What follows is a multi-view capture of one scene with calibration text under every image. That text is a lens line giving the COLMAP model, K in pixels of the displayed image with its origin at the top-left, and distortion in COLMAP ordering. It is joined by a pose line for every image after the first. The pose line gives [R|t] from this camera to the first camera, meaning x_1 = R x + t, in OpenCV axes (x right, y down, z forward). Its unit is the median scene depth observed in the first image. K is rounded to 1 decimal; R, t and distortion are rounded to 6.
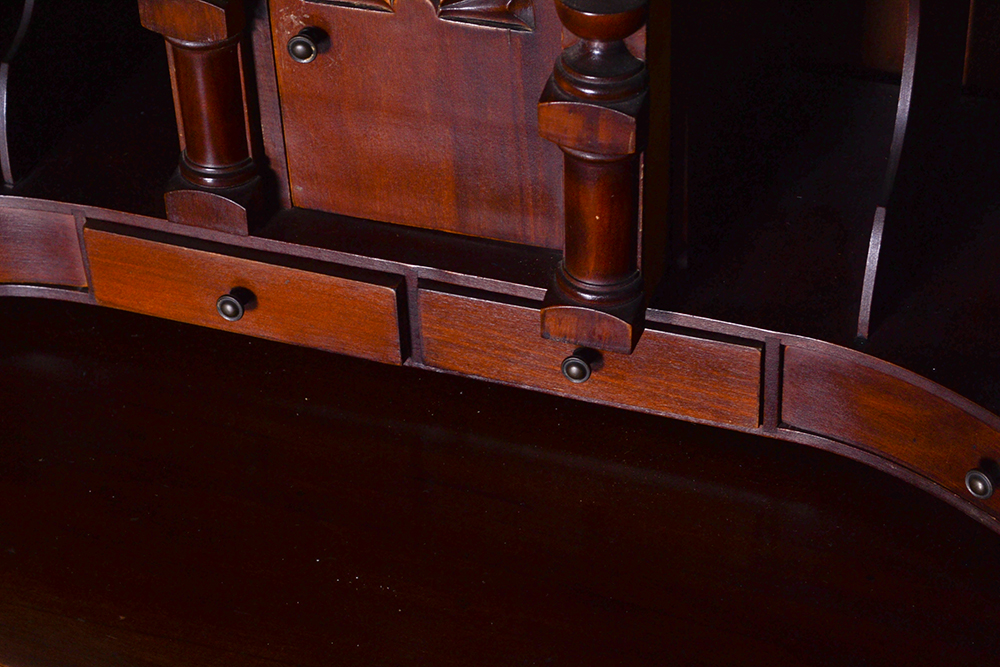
lens RADIAL K [[2267.2, 0, 499.8], [0, 2267.2, 366.0], [0, 0, 1]] dist [0.017217, 0.119716]
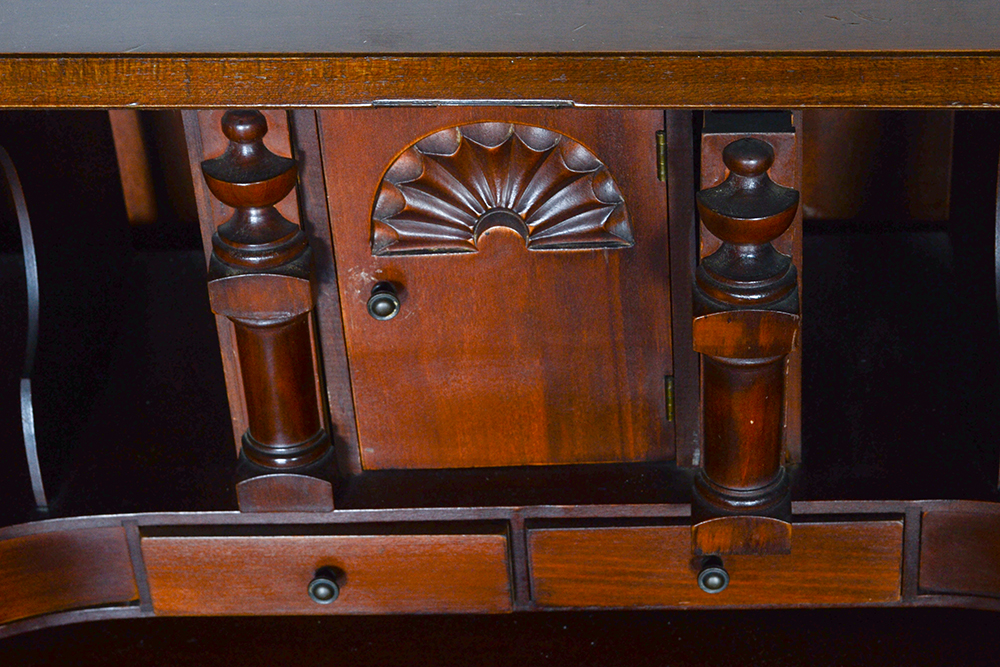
lens RADIAL K [[2267.2, 0, 499.8], [0, 2267.2, 366.0], [0, 0, 1]] dist [0.017217, 0.119716]
pose [[0.958830, -0.187054, 0.213672, -0.240940], [0.201347, 0.978391, -0.047015, -0.059870], [-0.200261, 0.088102, 0.975773, 0.071229]]
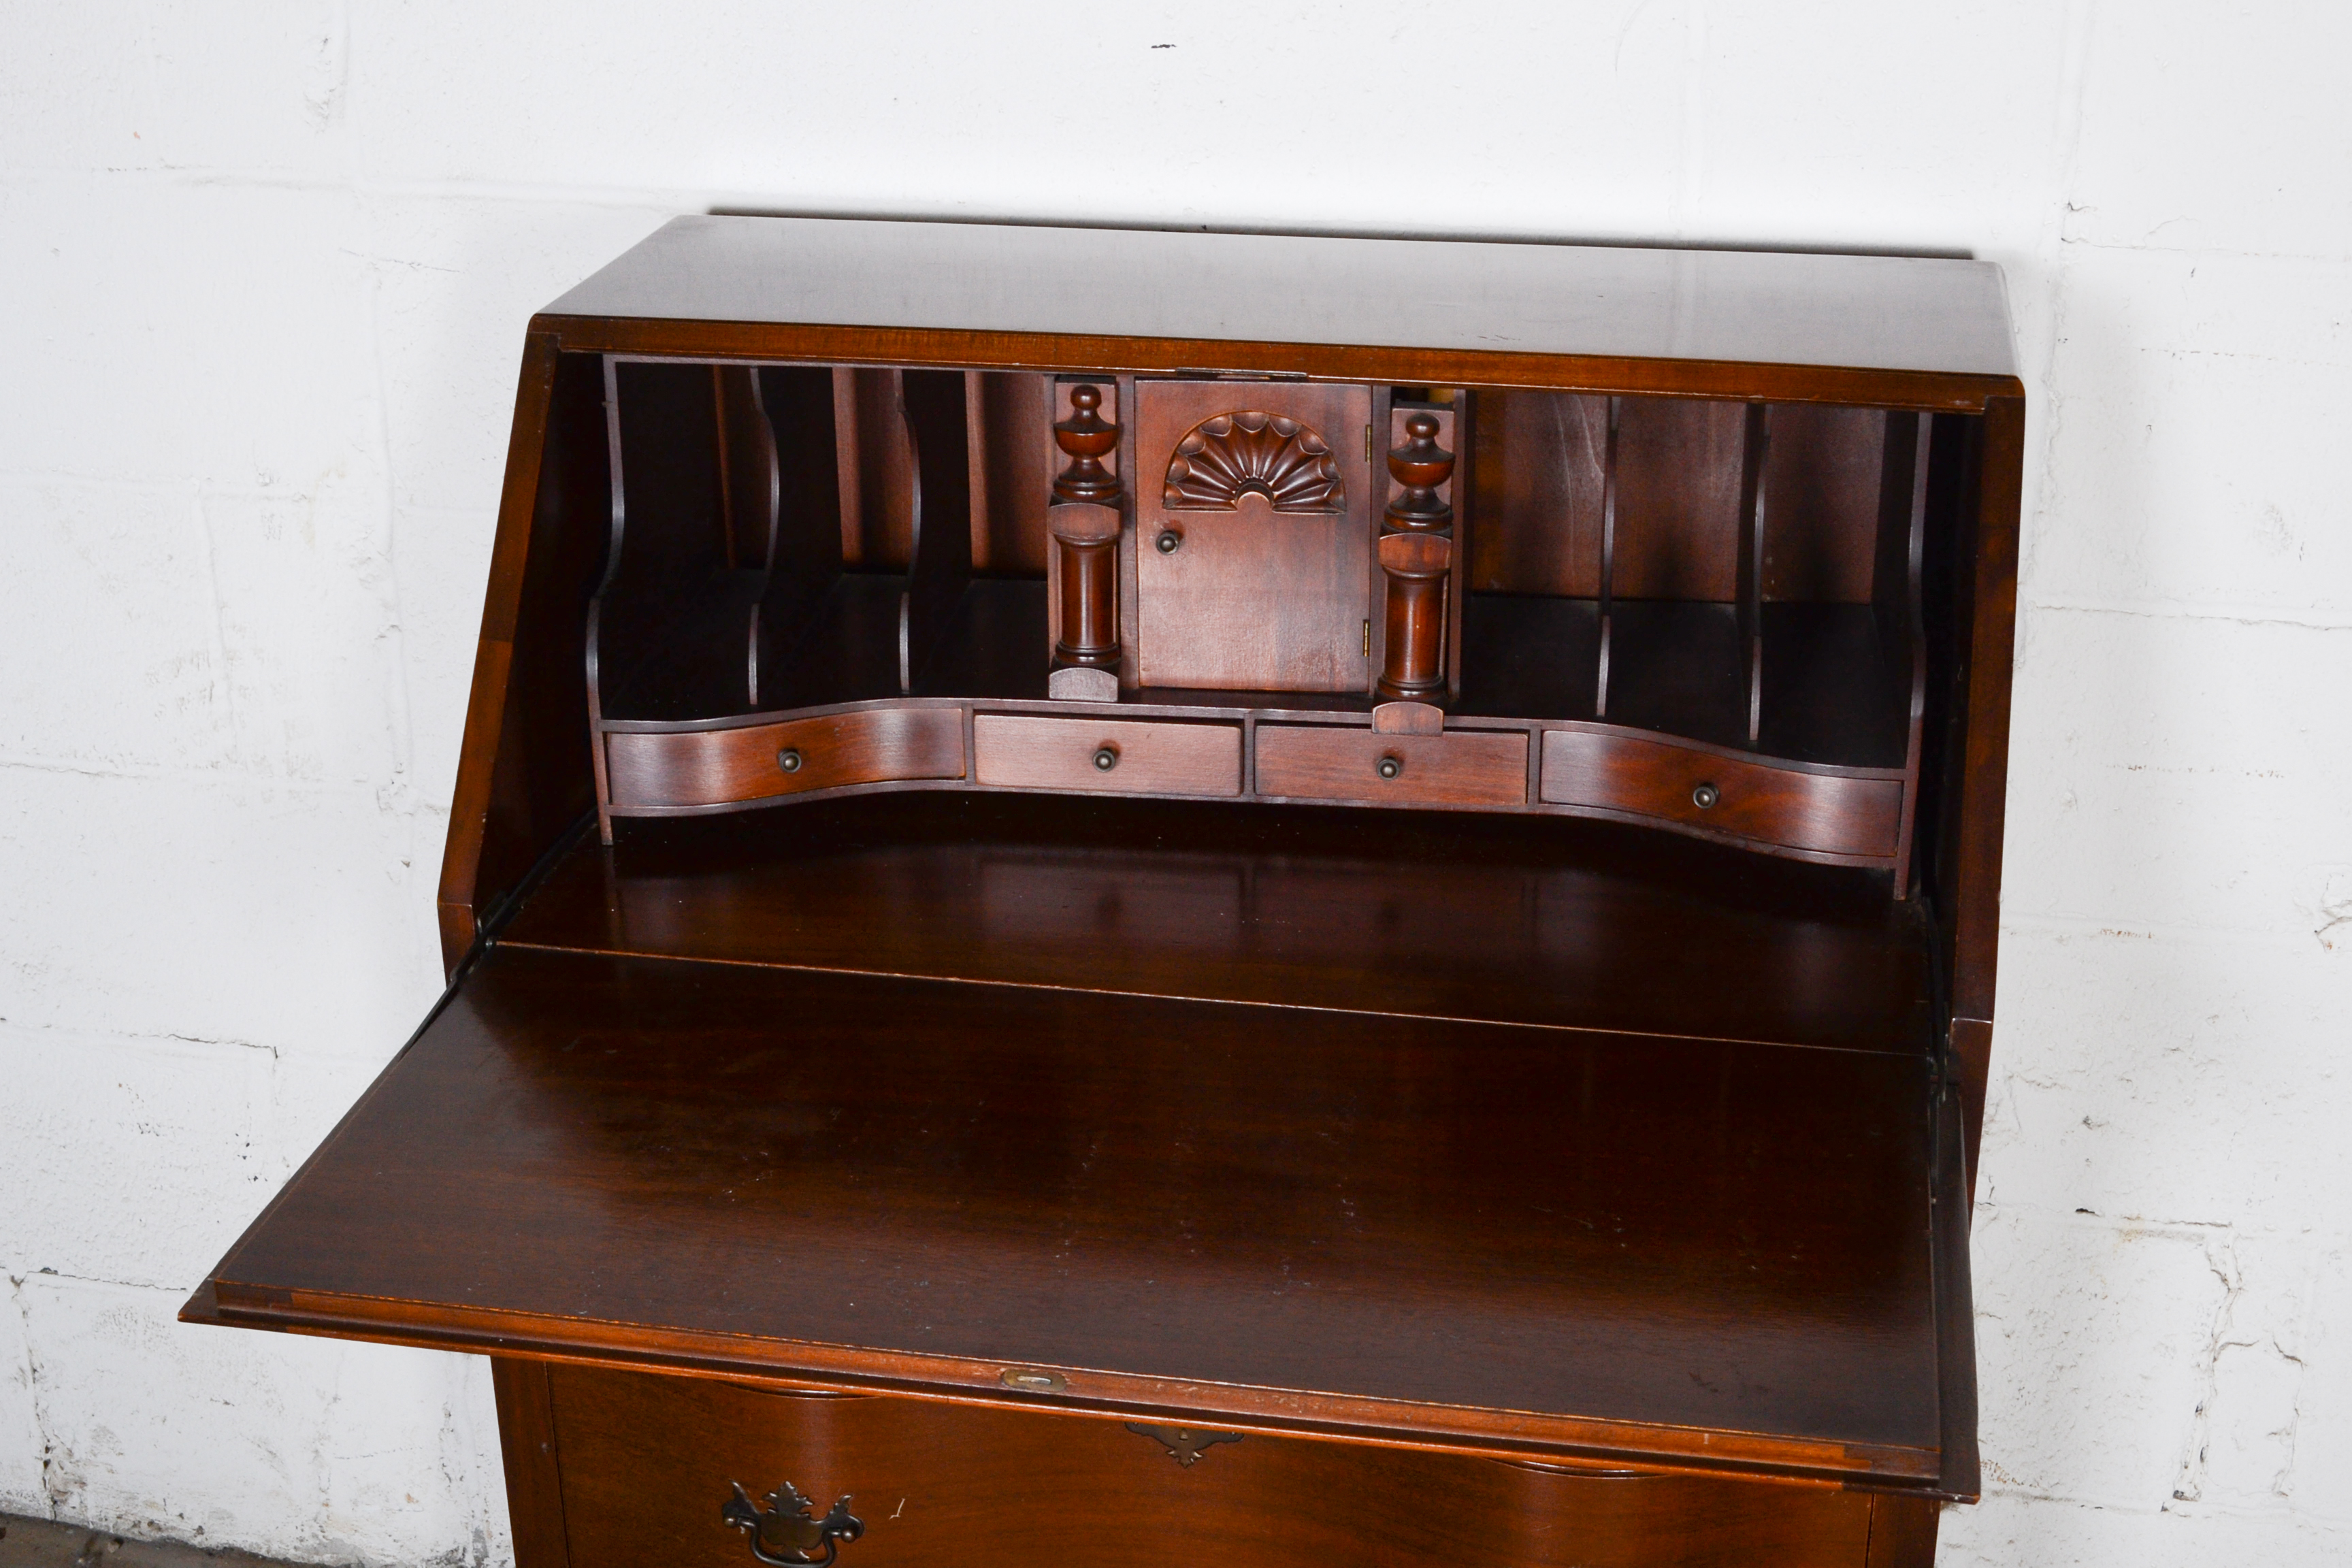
lens RADIAL K [[3137.9, 0, 1176.6], [0, 3137.9, 847.0], [0, 0, 1]] dist [-0.030206, -0.051816]
pose [[0.977958, -0.062995, 0.199074, -0.451032], [0.110104, 0.965663, -0.235313, 0.458795], [-0.177415, 0.252045, 0.951313, -0.700797]]
